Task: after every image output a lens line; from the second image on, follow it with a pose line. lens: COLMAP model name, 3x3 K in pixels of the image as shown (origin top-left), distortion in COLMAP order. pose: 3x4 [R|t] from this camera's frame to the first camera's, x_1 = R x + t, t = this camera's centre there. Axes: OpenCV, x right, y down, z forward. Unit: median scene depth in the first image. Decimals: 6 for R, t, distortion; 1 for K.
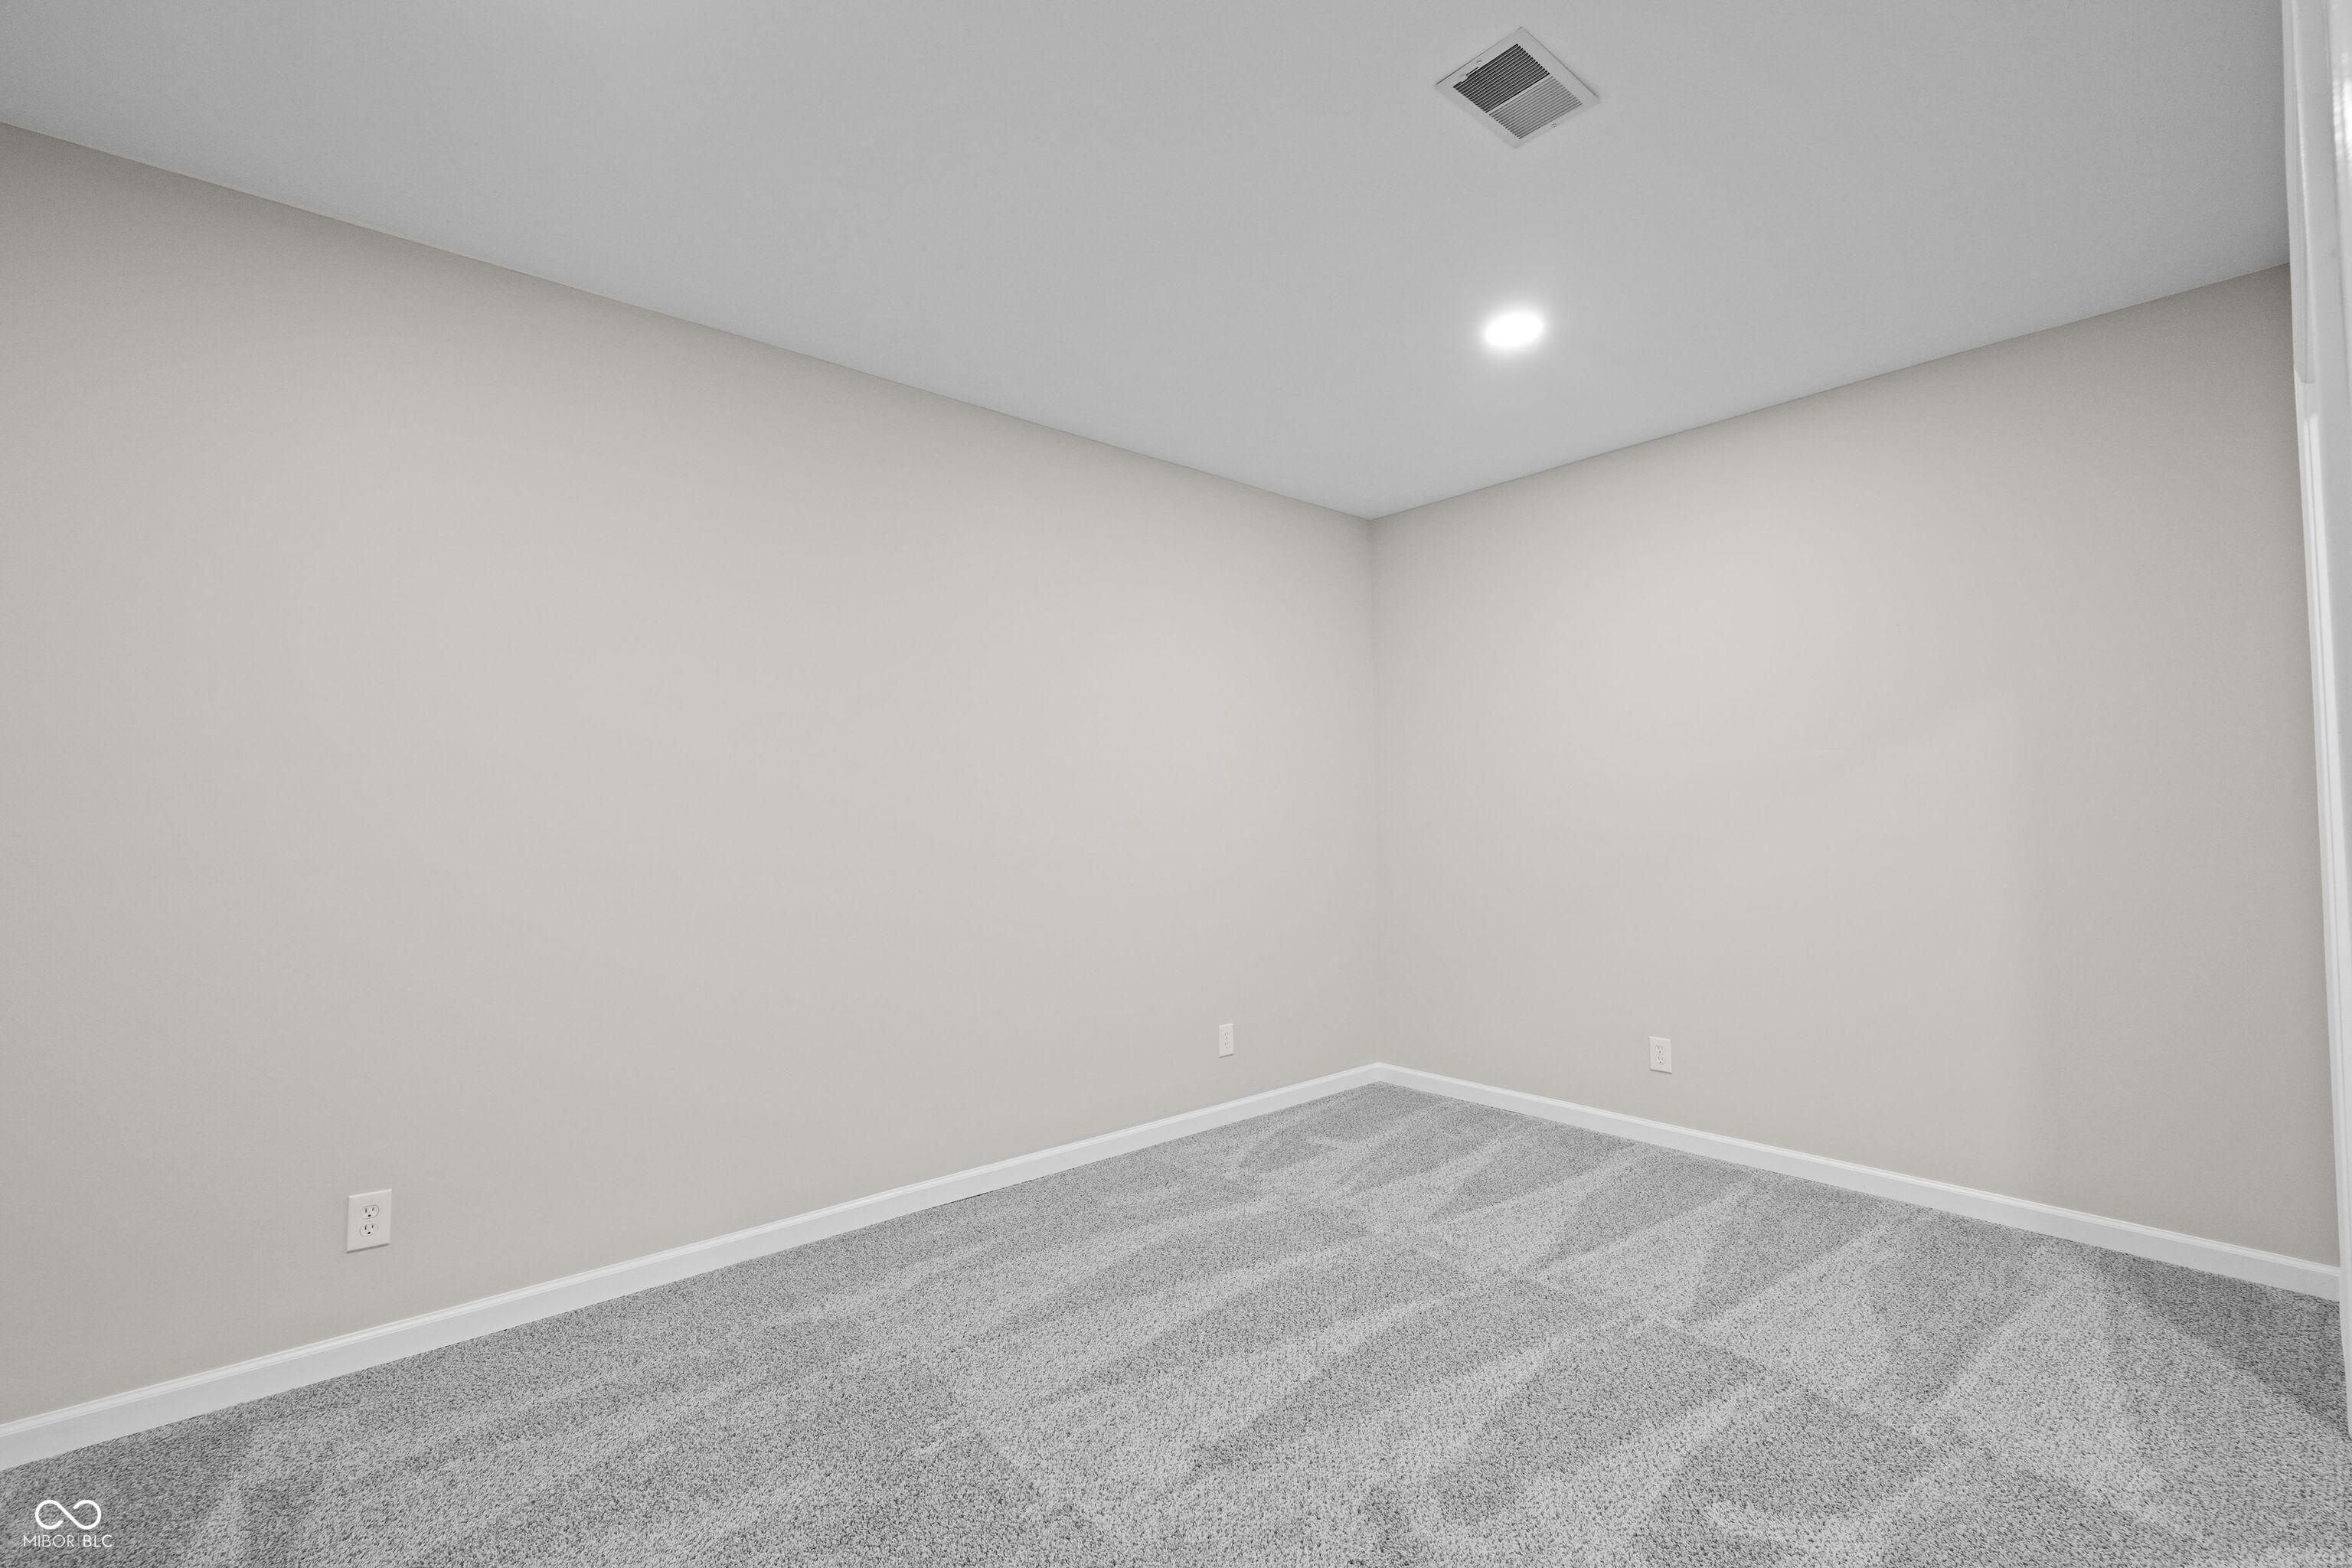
lens RADIAL K [[1031.8, 0, 1176.7], [0, 1031.8, 802.3], [0, 0, 1]] dist [0.002180, -0.003695]
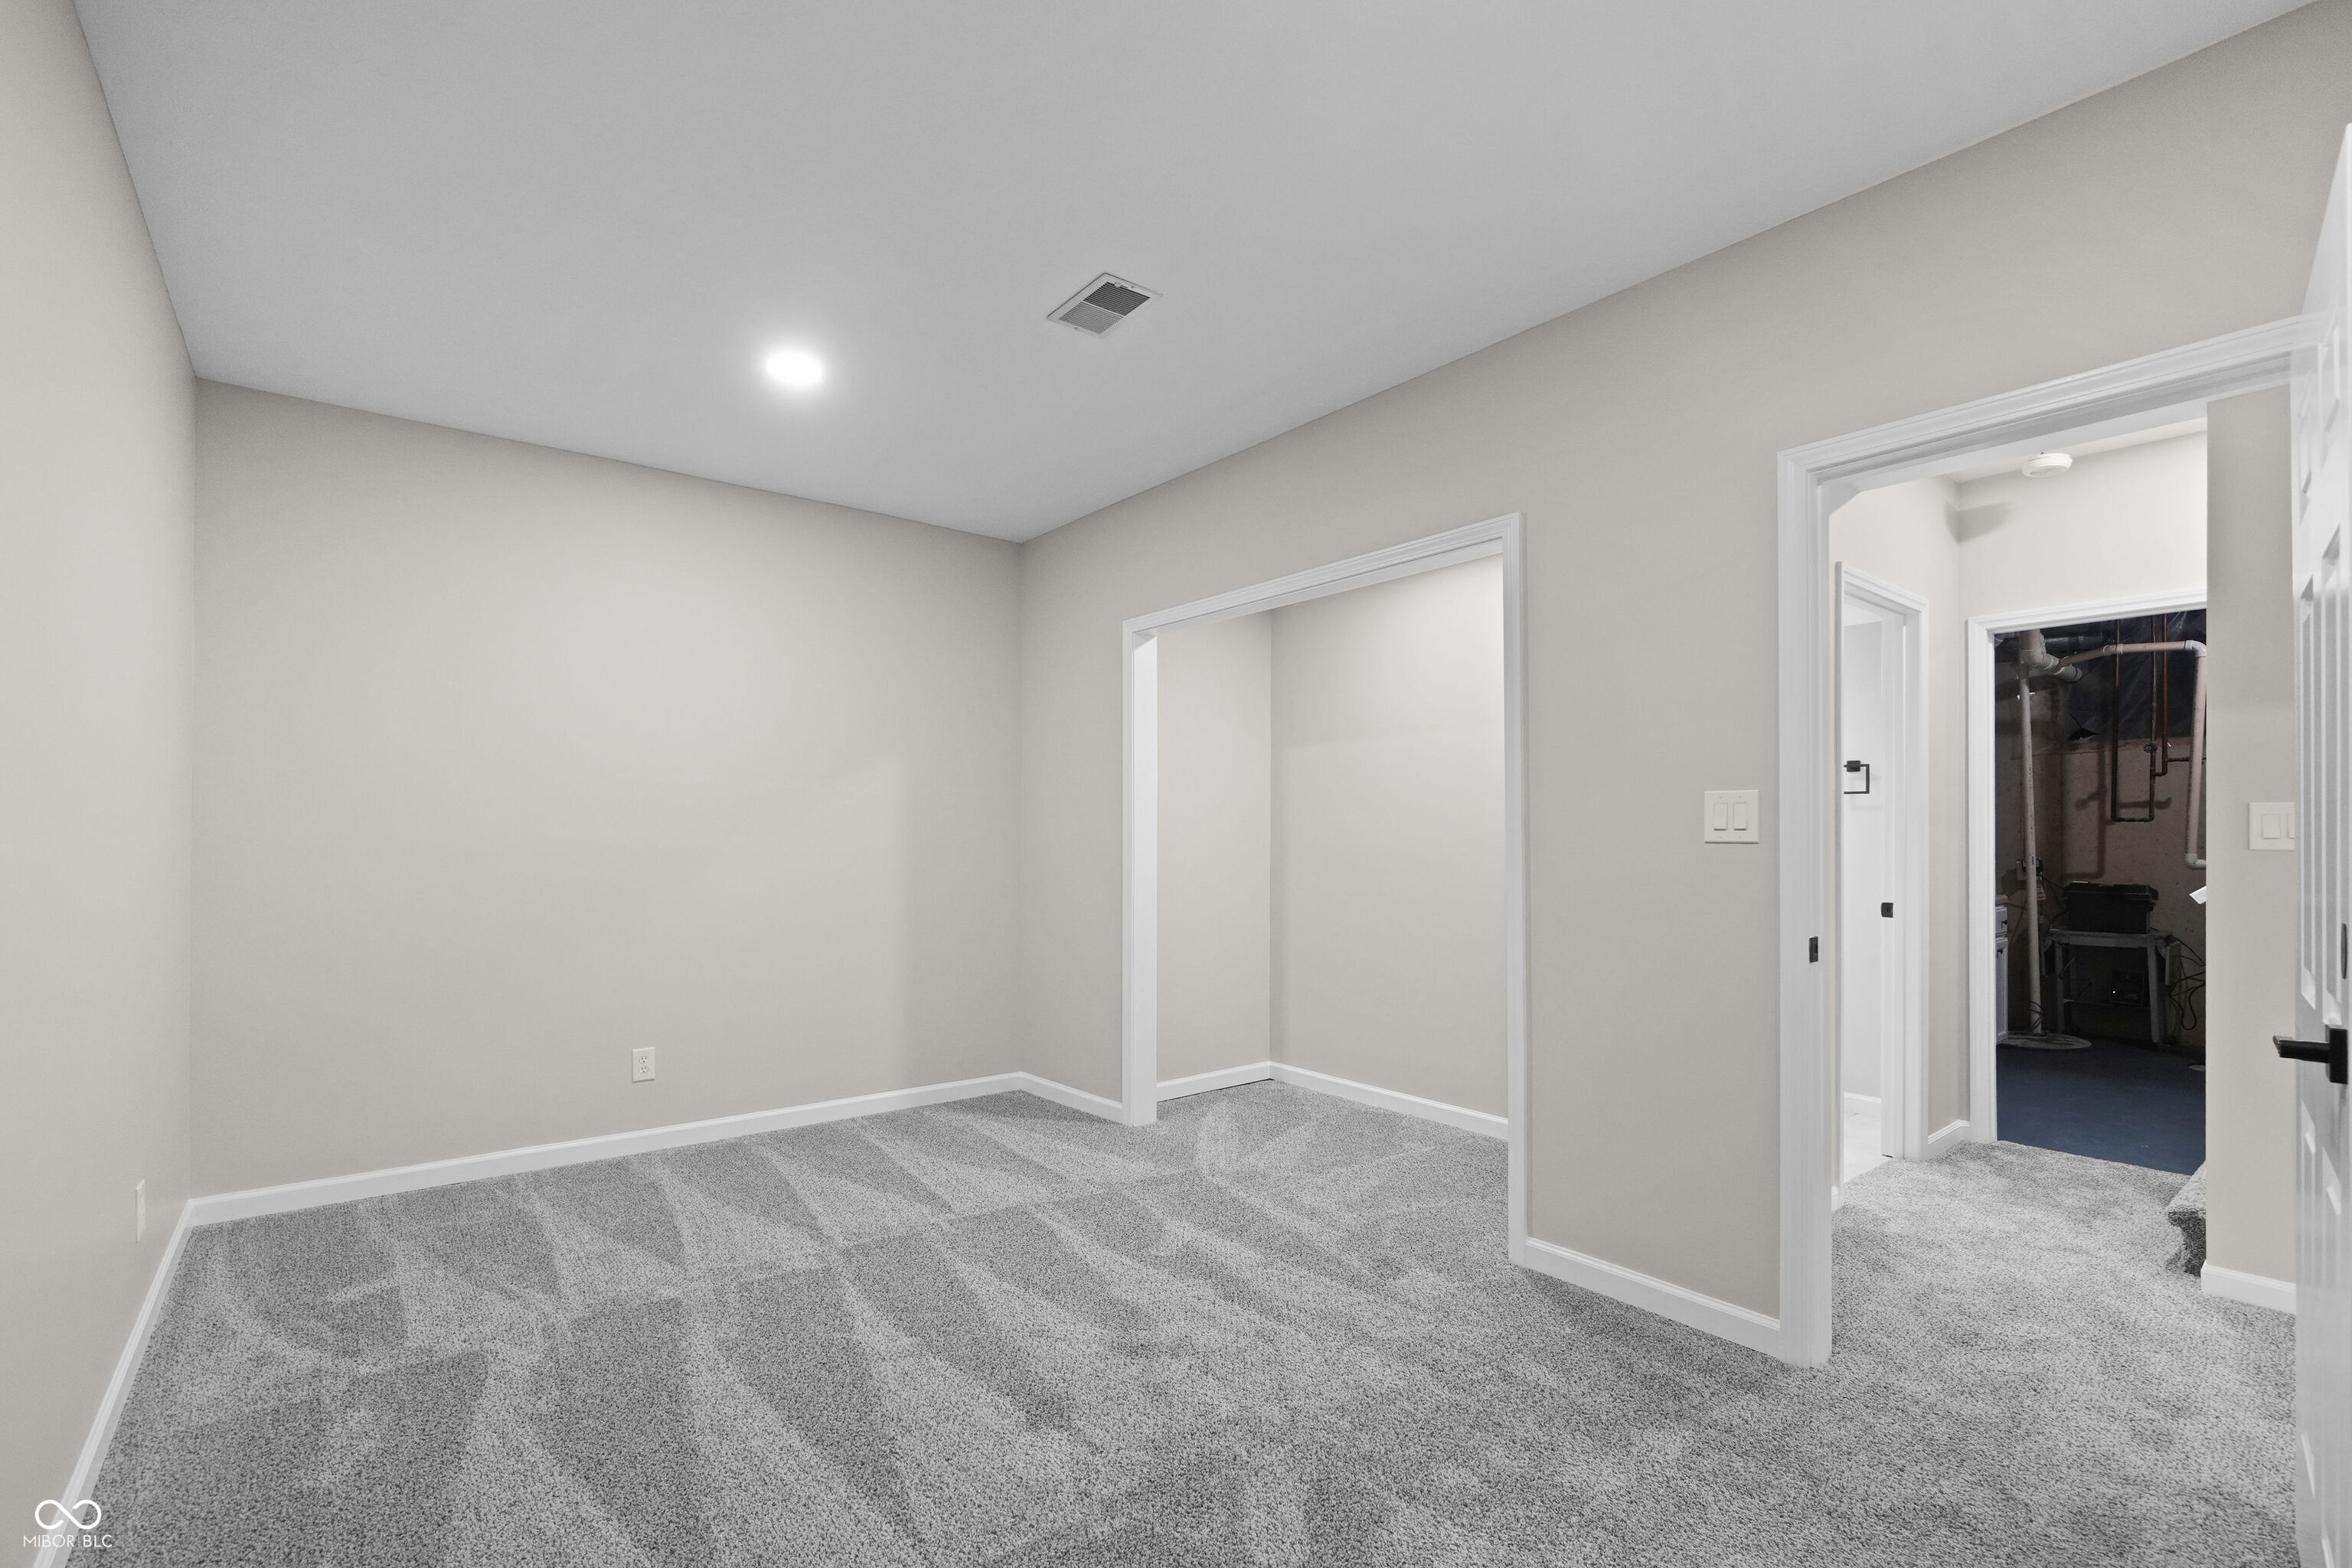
lens RADIAL K [[1031.8, 0, 1175.5], [0, 1031.8, 844.4], [0, 0, 1]] dist [0.002180, -0.003695]
pose [[0.041034, 0.003350, 0.999152, -0.675023], [-0.024444, 0.999698, -0.002348, 0.017558], [-0.998859, -0.024327, 0.041103, 0.536459]]
